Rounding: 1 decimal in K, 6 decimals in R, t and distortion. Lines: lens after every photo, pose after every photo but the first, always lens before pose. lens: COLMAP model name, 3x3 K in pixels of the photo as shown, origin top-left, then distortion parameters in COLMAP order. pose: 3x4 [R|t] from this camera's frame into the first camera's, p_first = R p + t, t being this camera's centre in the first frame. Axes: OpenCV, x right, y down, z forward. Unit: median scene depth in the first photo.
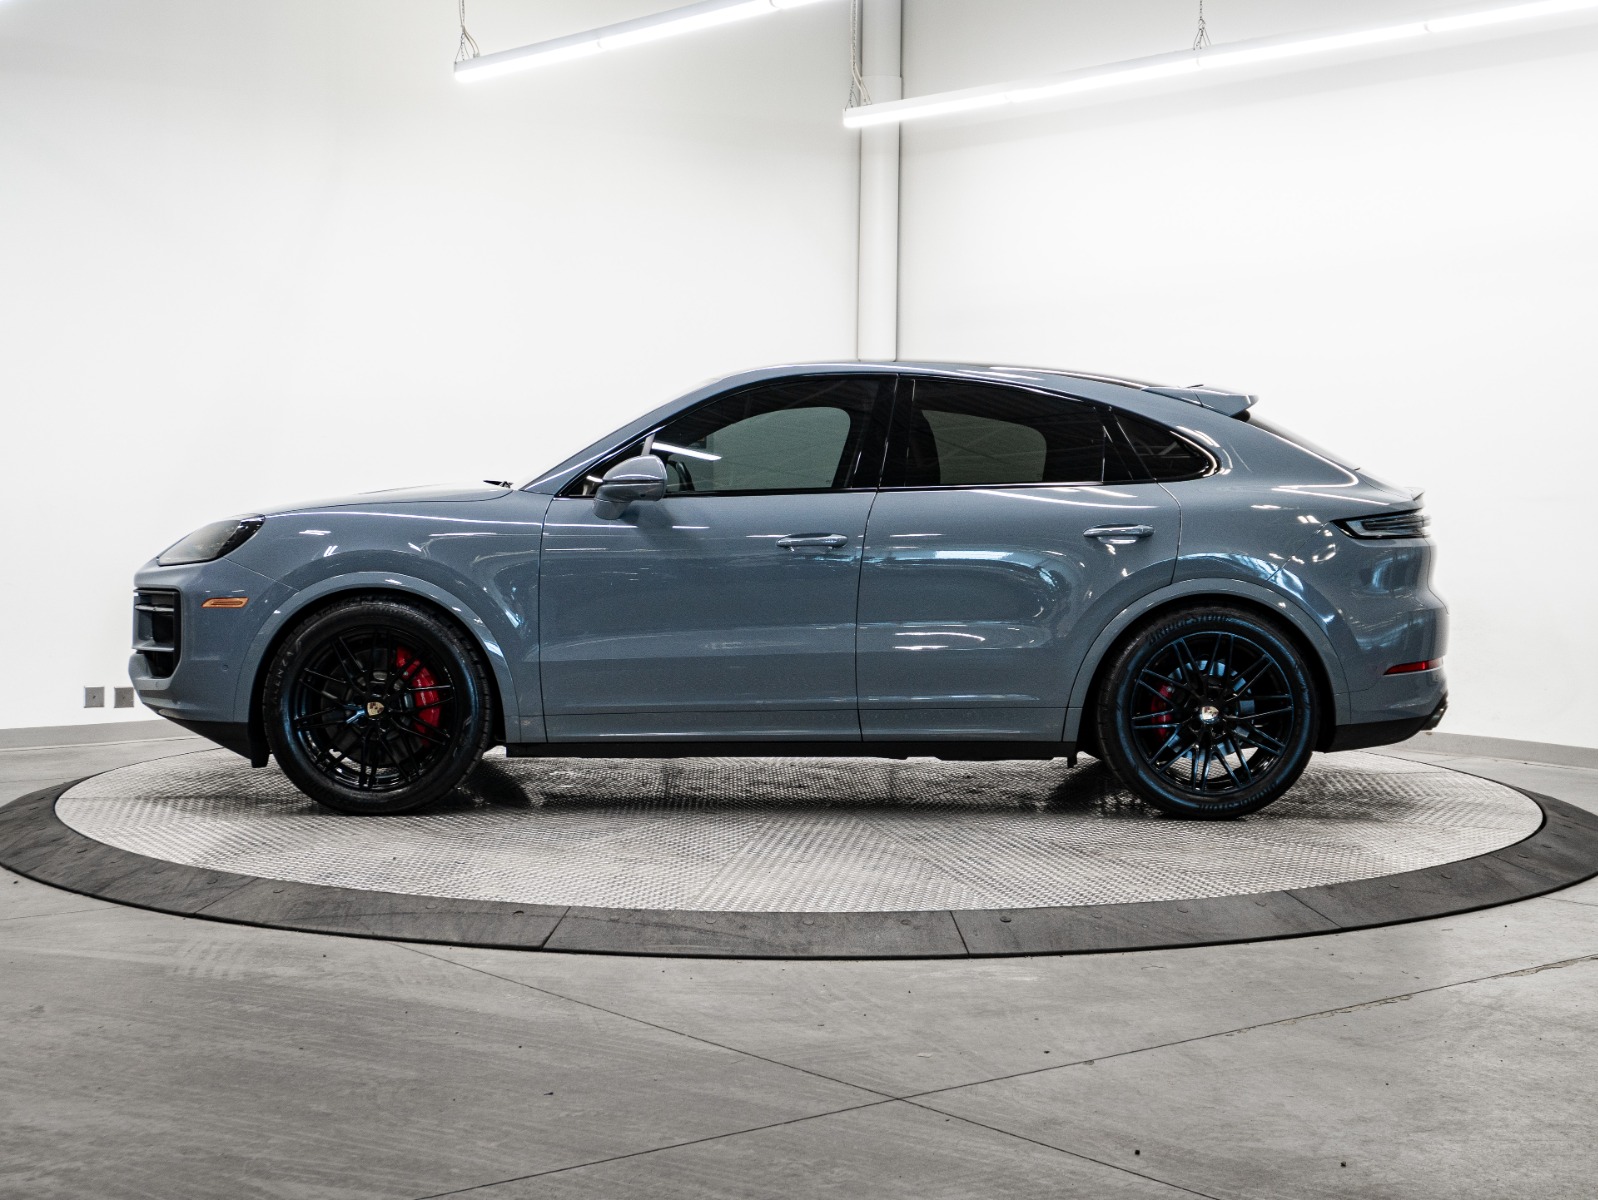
lens RADIAL K [[2618.7, 0, 799.0], [0, 2618.7, 600.0], [0, 0, 1]] dist [-0.035211, -0.103434]
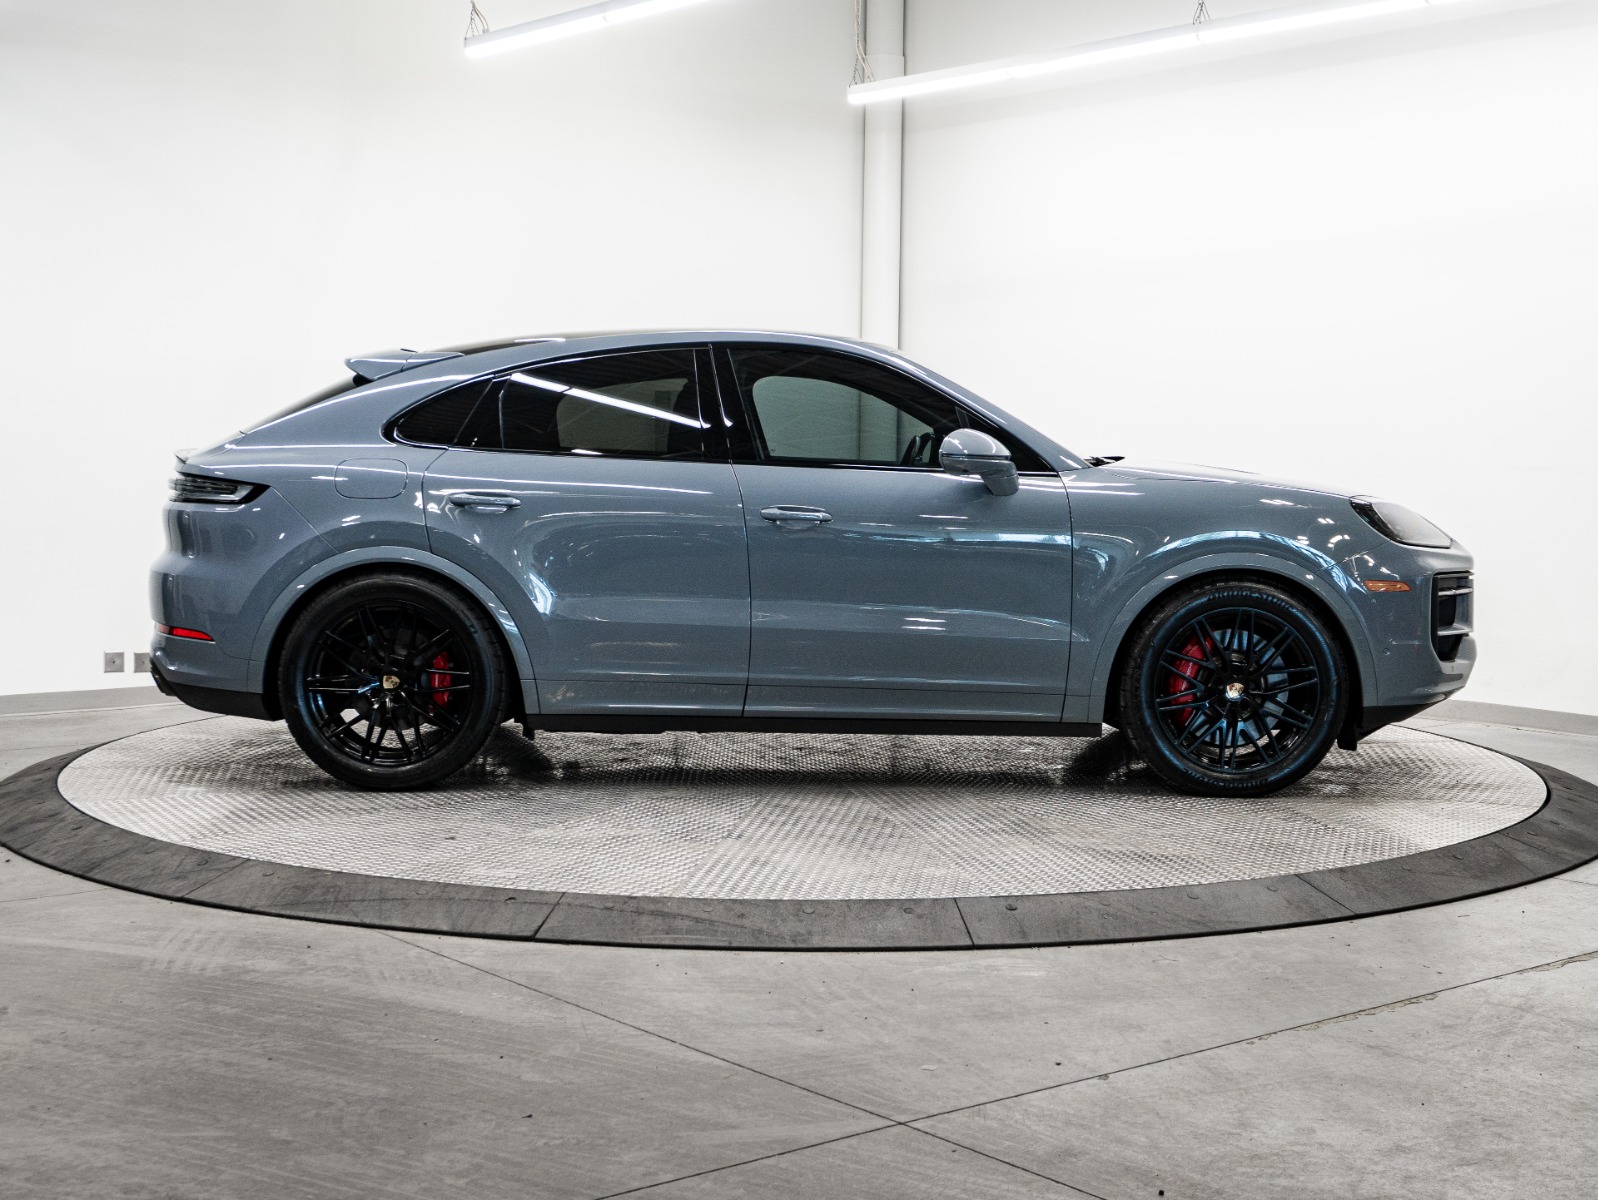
lens RADIAL K [[2425.1, 0, 799.0], [0, 2425.1, 600.0], [0, 0, 1]] dist [-0.025105, -0.060619]
pose [[0.999992, 0.000311, -0.003894, 0.003658], [-0.000240, 0.999831, 0.018378, -0.008921], [0.003899, -0.018377, 0.999824, 0.105541]]
